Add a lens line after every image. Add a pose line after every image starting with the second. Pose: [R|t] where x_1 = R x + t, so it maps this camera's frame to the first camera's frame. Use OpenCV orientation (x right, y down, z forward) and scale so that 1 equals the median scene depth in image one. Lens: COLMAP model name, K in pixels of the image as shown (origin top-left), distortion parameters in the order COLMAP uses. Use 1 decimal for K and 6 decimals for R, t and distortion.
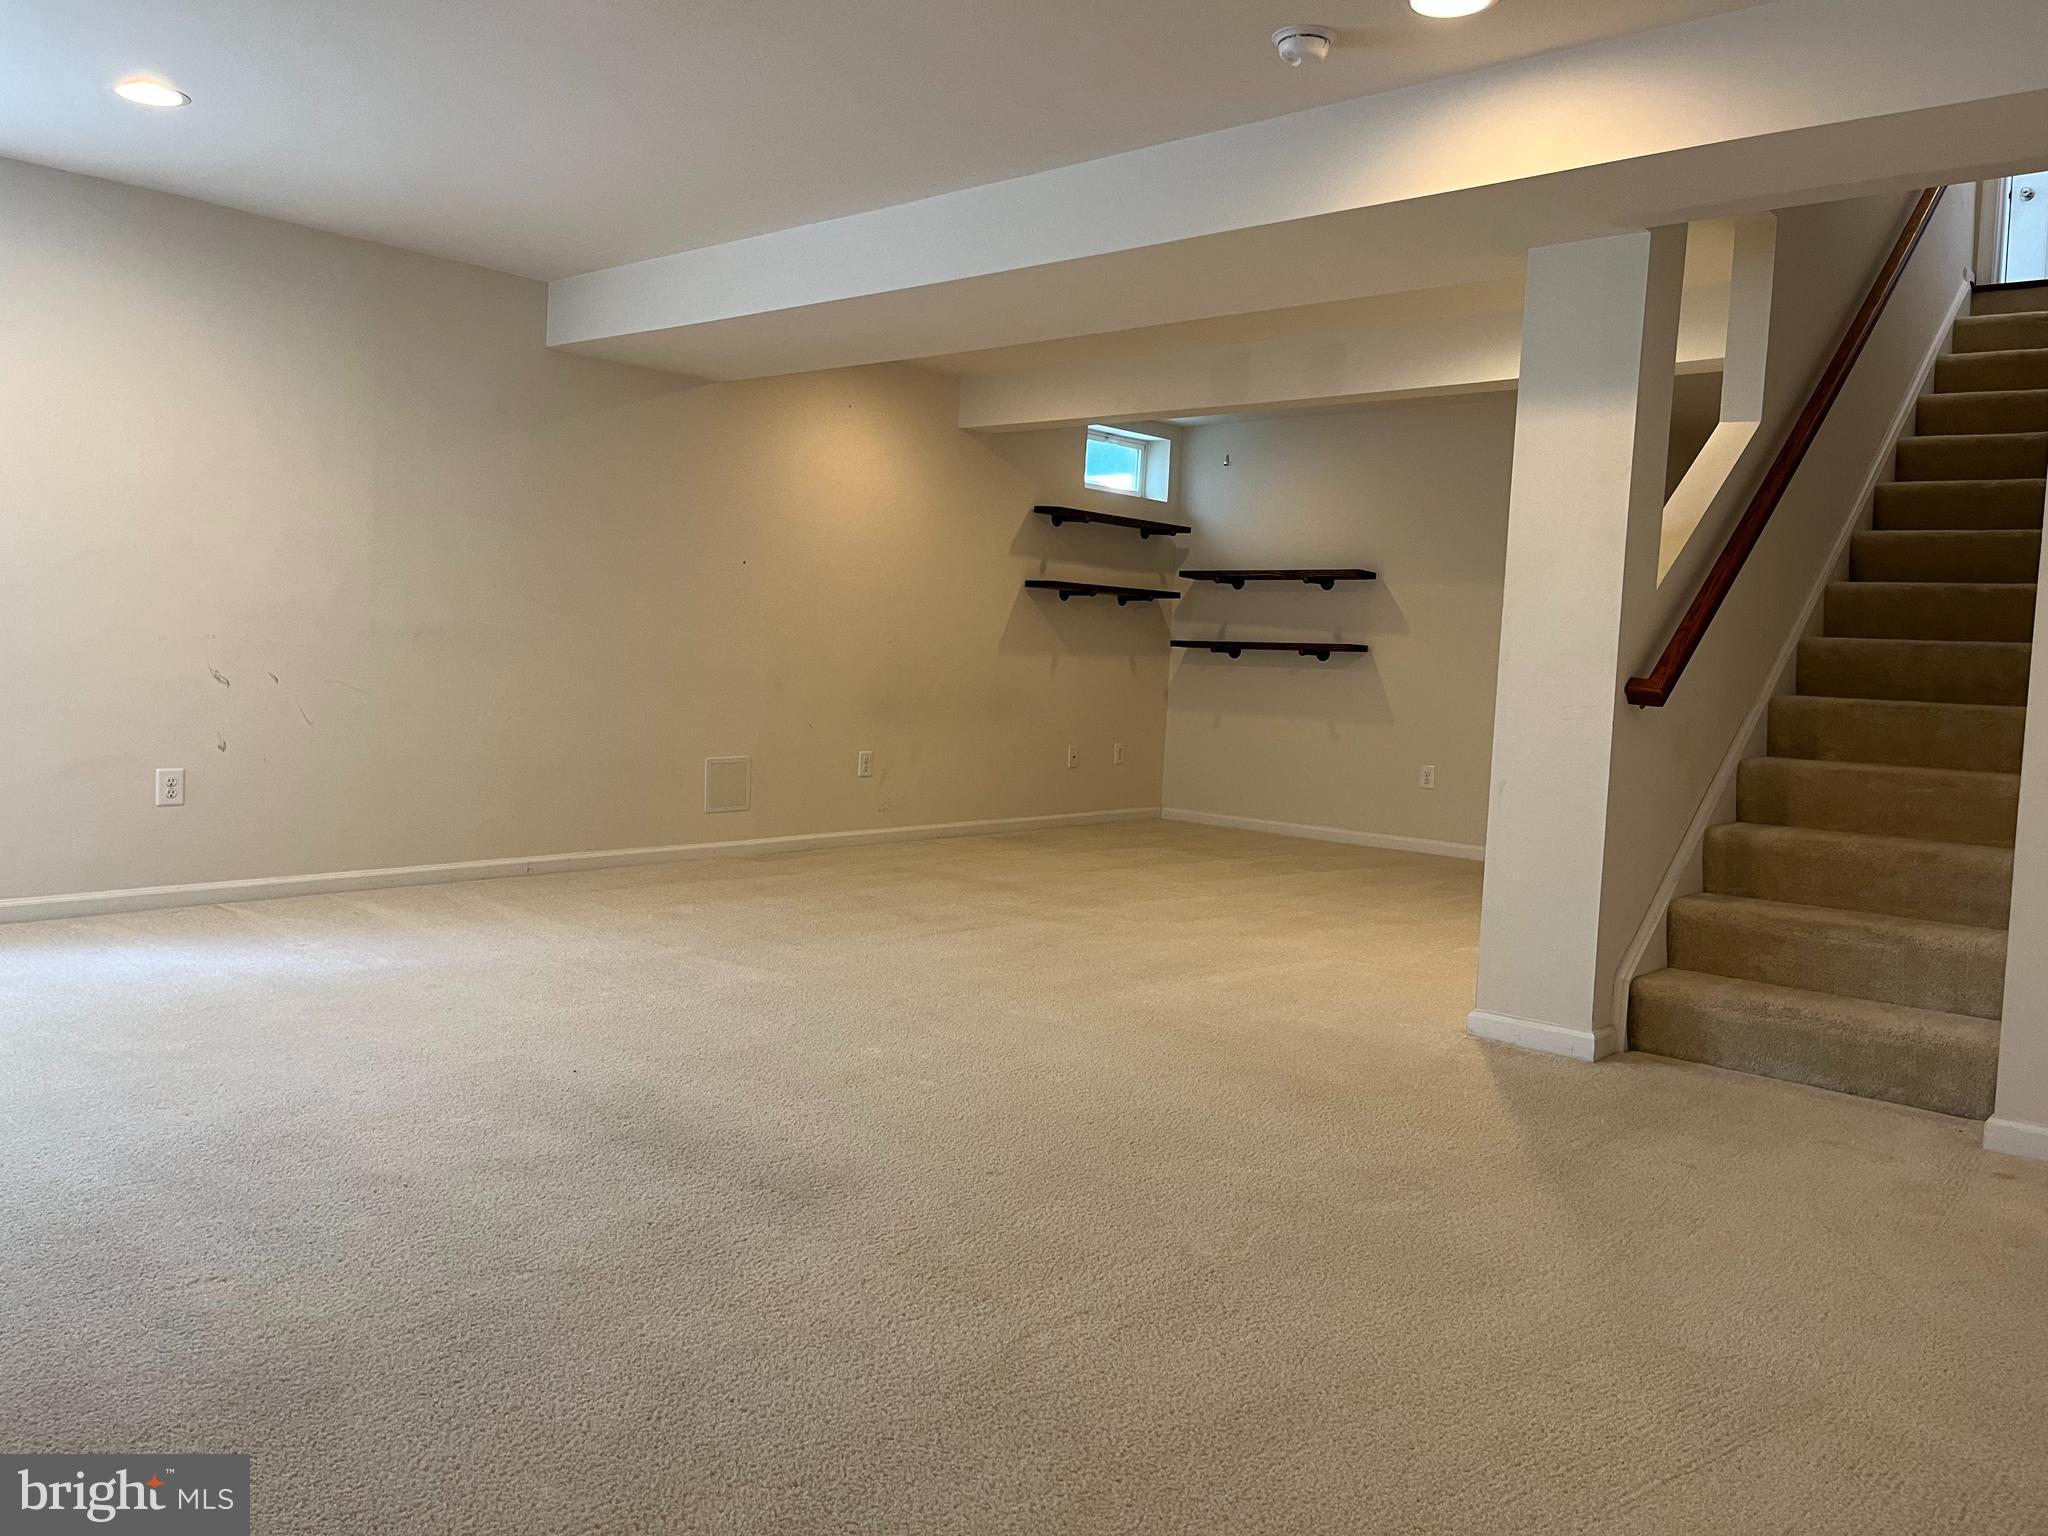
lens RADIAL K [[1551.9, 0, 1024.0], [0, 1551.9, 768.0], [0, 0, 1]] dist [0.042780, -0.052360]
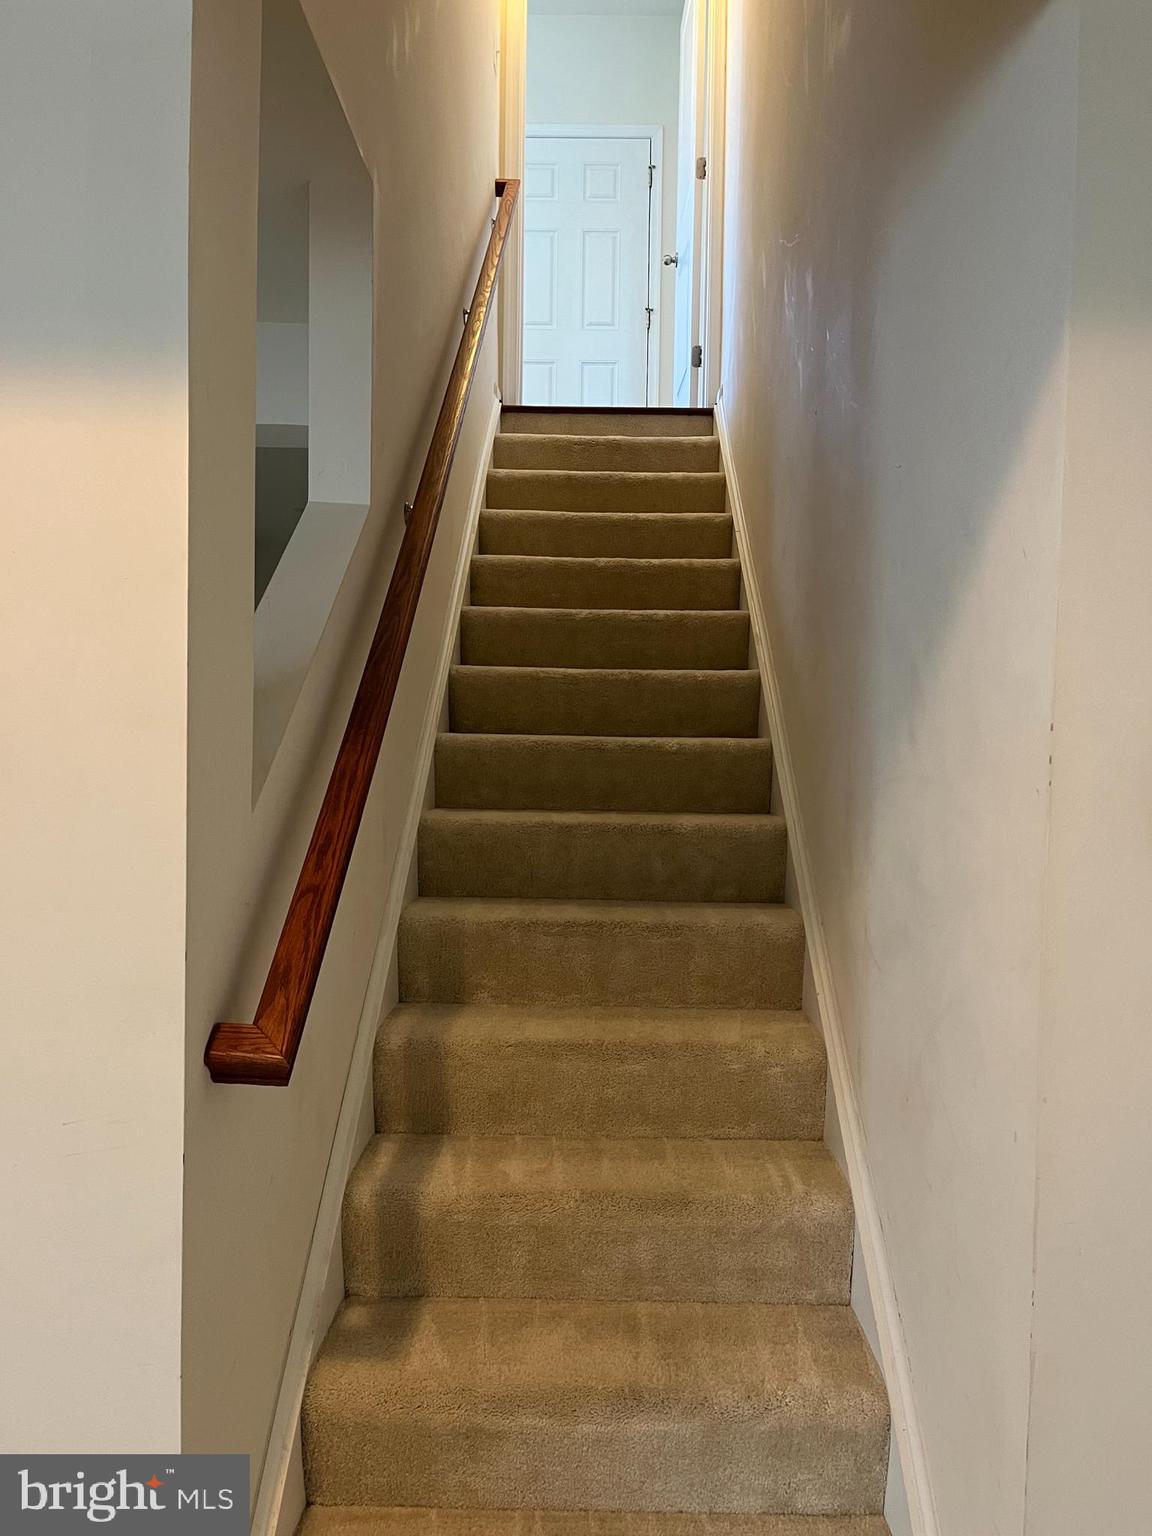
lens RADIAL K [[1163.9, 0, 576.0], [0, 1163.9, 768.0], [0, 0, 1]] dist [0.042780, -0.052360]
pose [[0.762984, -0.053233, 0.644222, 0.182053], [0.066890, 0.997755, 0.003225, -0.092586], [-0.642948, 0.040631, 0.764832, 0.480339]]
